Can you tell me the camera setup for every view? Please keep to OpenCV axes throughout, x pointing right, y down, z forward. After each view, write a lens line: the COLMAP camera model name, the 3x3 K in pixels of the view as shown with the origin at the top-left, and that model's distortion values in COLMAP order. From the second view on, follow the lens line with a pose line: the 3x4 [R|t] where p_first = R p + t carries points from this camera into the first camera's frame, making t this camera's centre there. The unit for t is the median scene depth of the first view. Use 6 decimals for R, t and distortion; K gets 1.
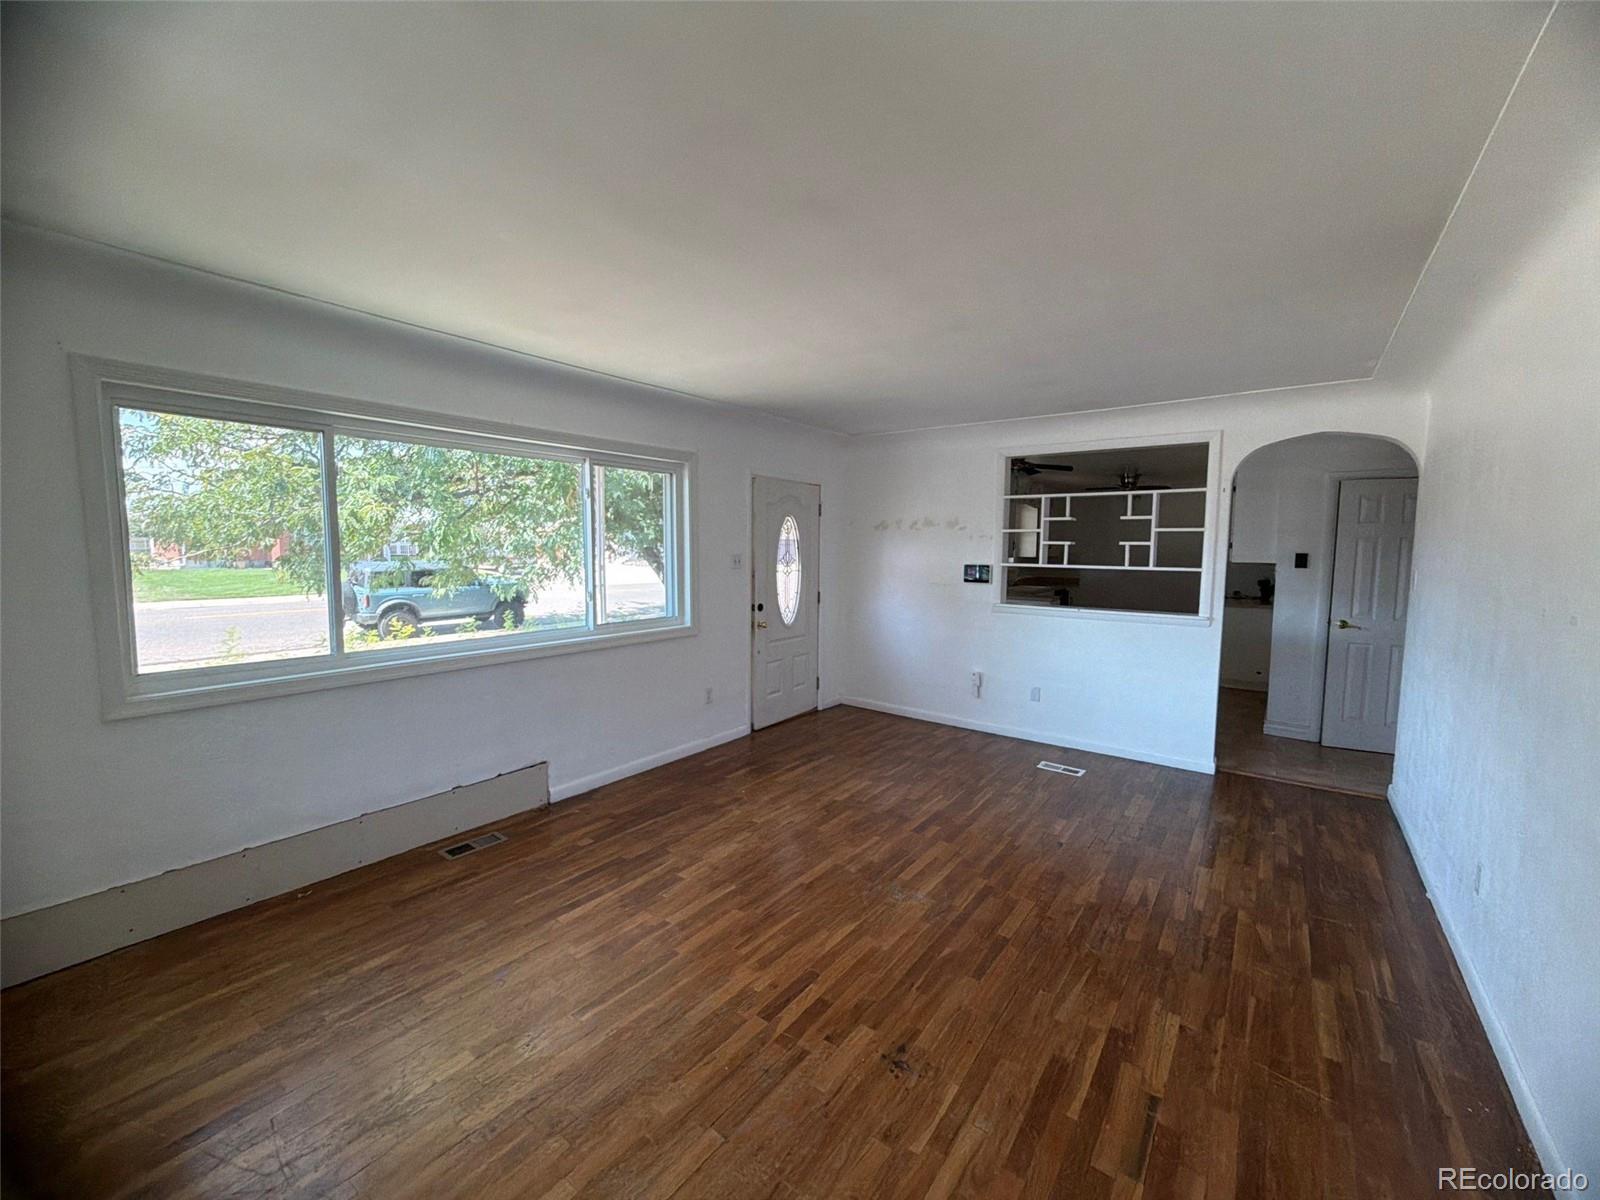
lens RADIAL K [[639.1, 0, 798.2], [0, 639.1, 599.7], [0, 0, 1]] dist [-0.000558, 0.000183]
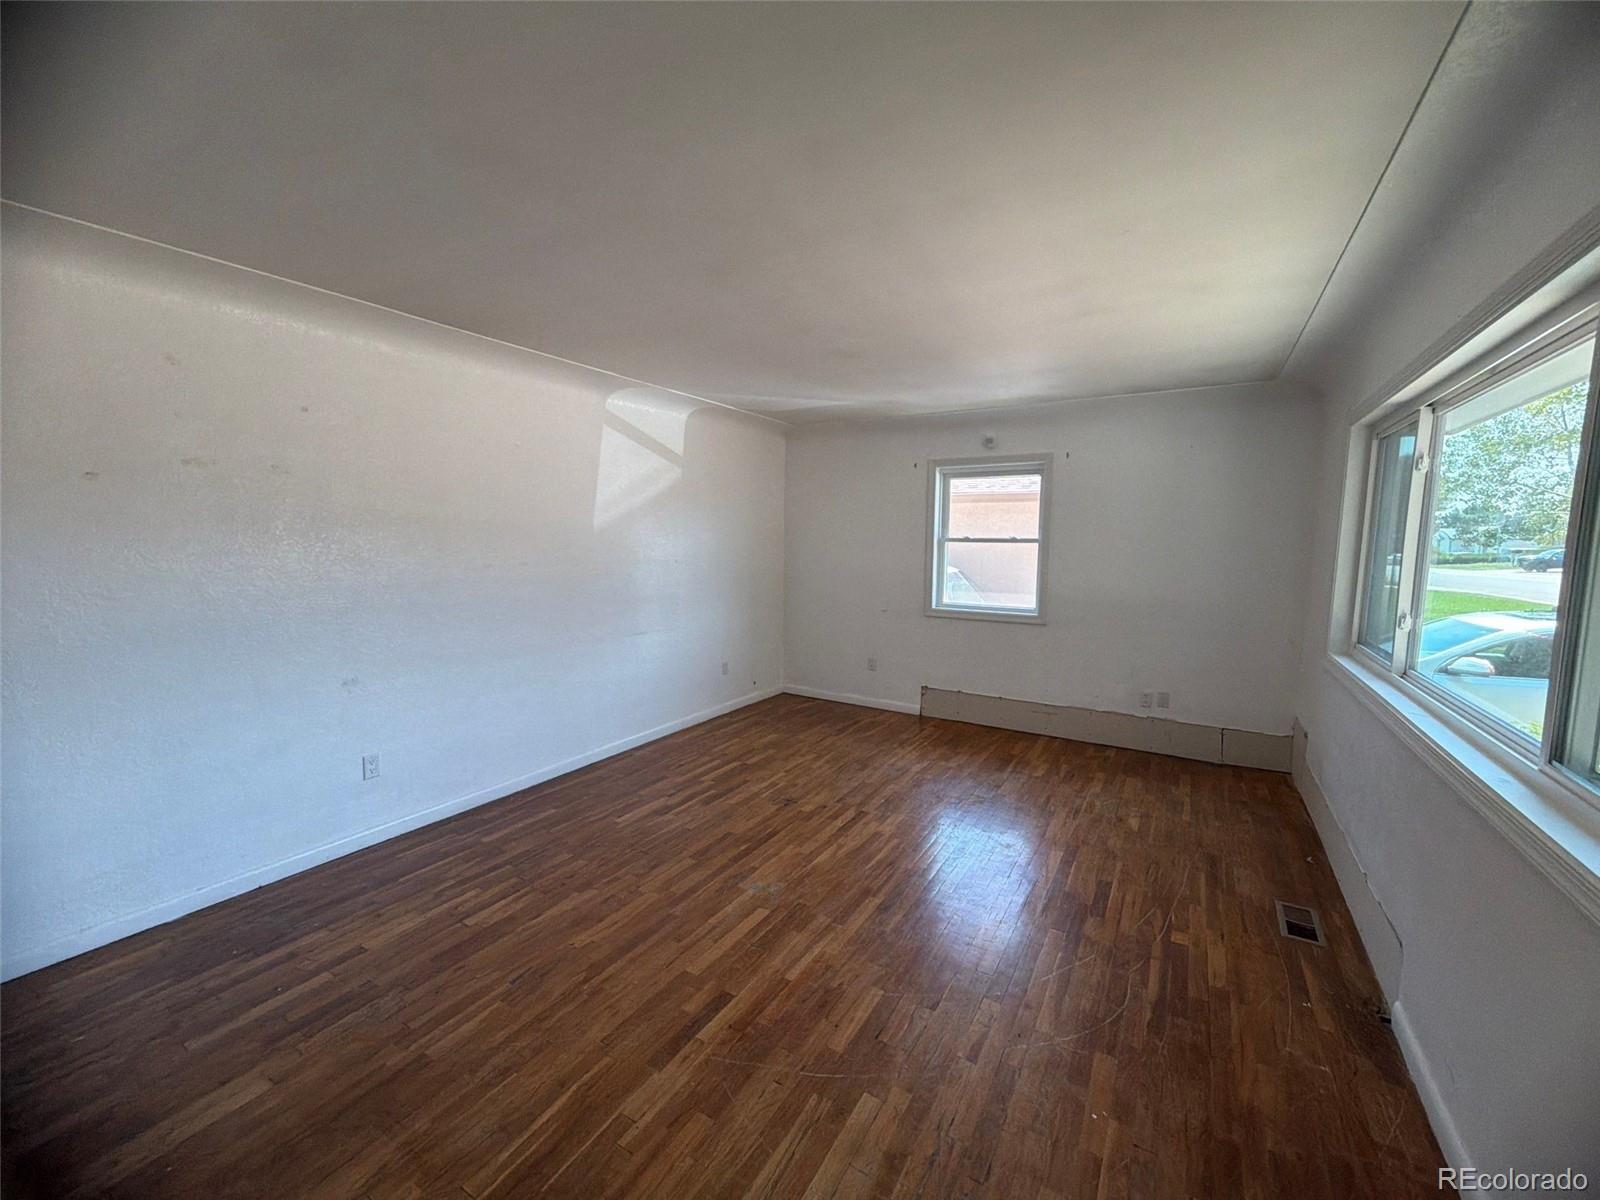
lens RADIAL K [[639.1, 0, 798.2], [0, 639.1, 599.7], [0, 0, 1]] dist [-0.000558, 0.000183]
pose [[-0.994979, -0.007890, -0.099769, 0.232074], [-0.025808, 0.983399, 0.179614, -0.163080], [0.096696, 0.181287, -0.978665, 1.985404]]
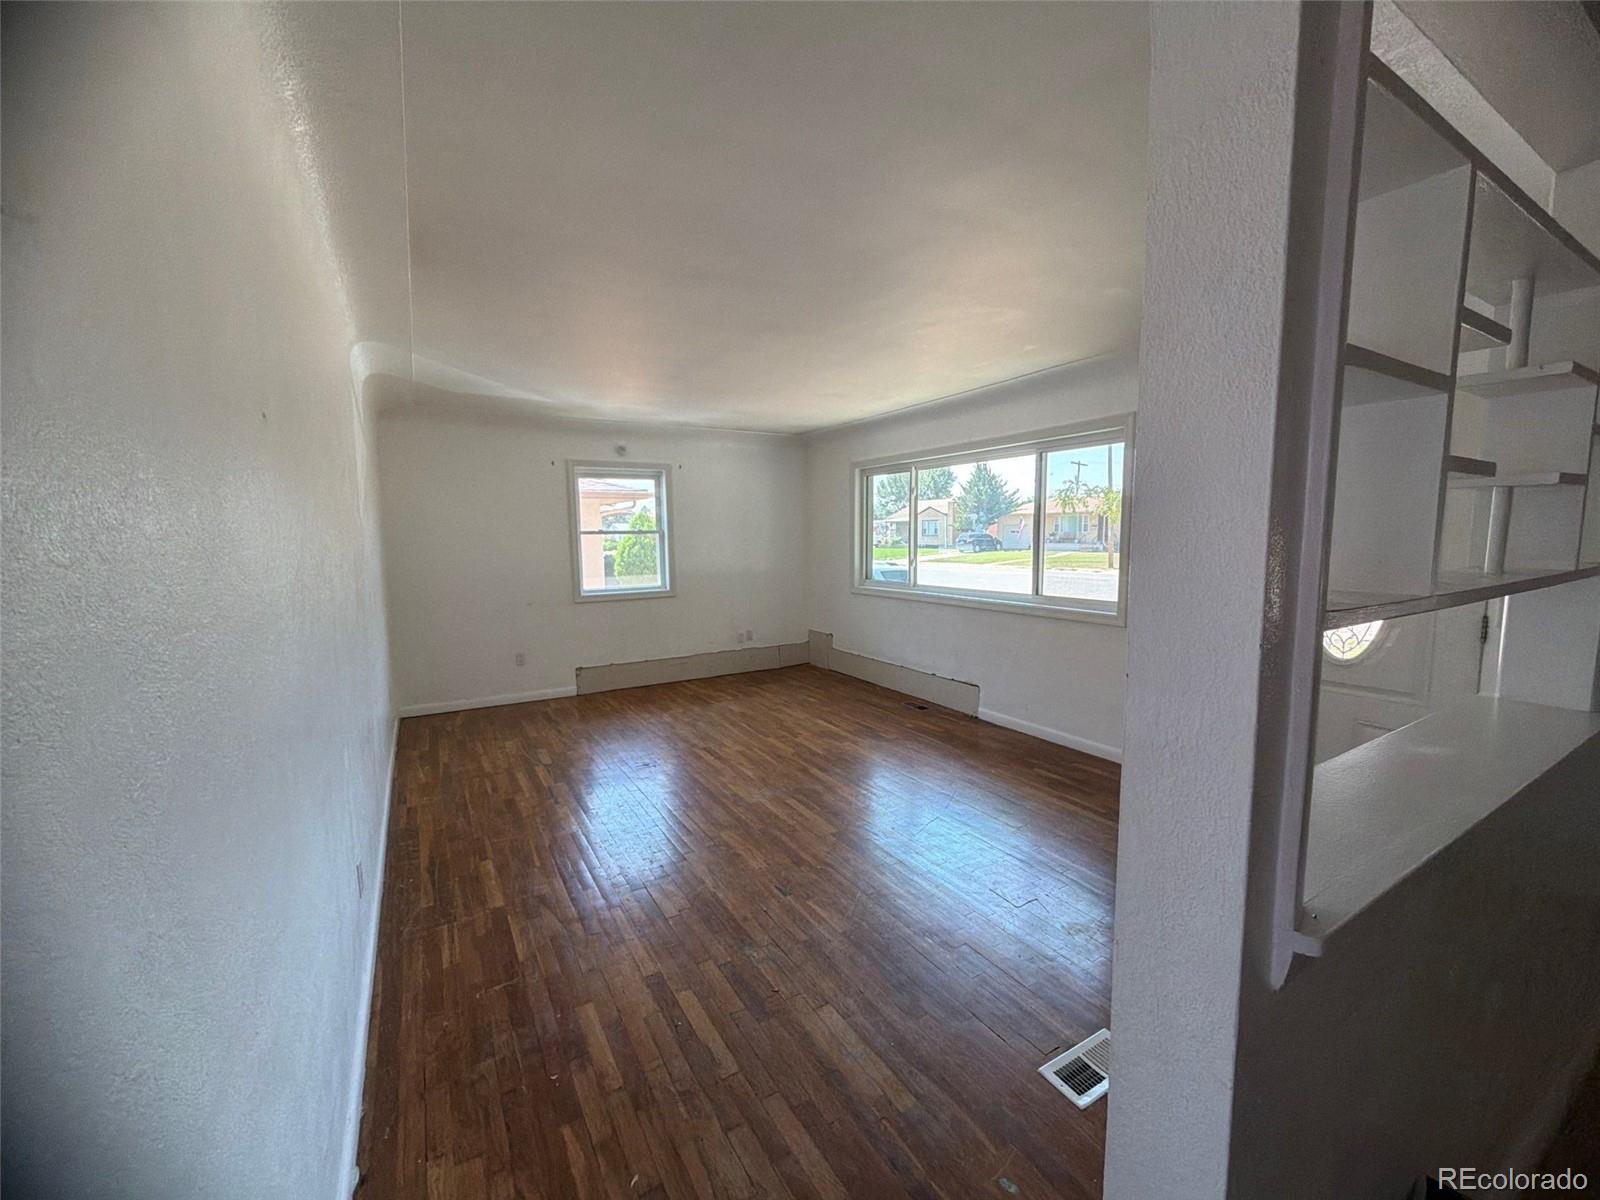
lens RADIAL K [[639.1, 0, 798.2], [0, 639.1, 599.7], [0, 0, 1]] dist [-0.000558, 0.000183]
pose [[-0.376266, 0.093581, -0.921774, 1.368009], [-0.068109, 0.989401, 0.128249, -0.105017], [0.924005, 0.111037, -0.365904, 1.567028]]
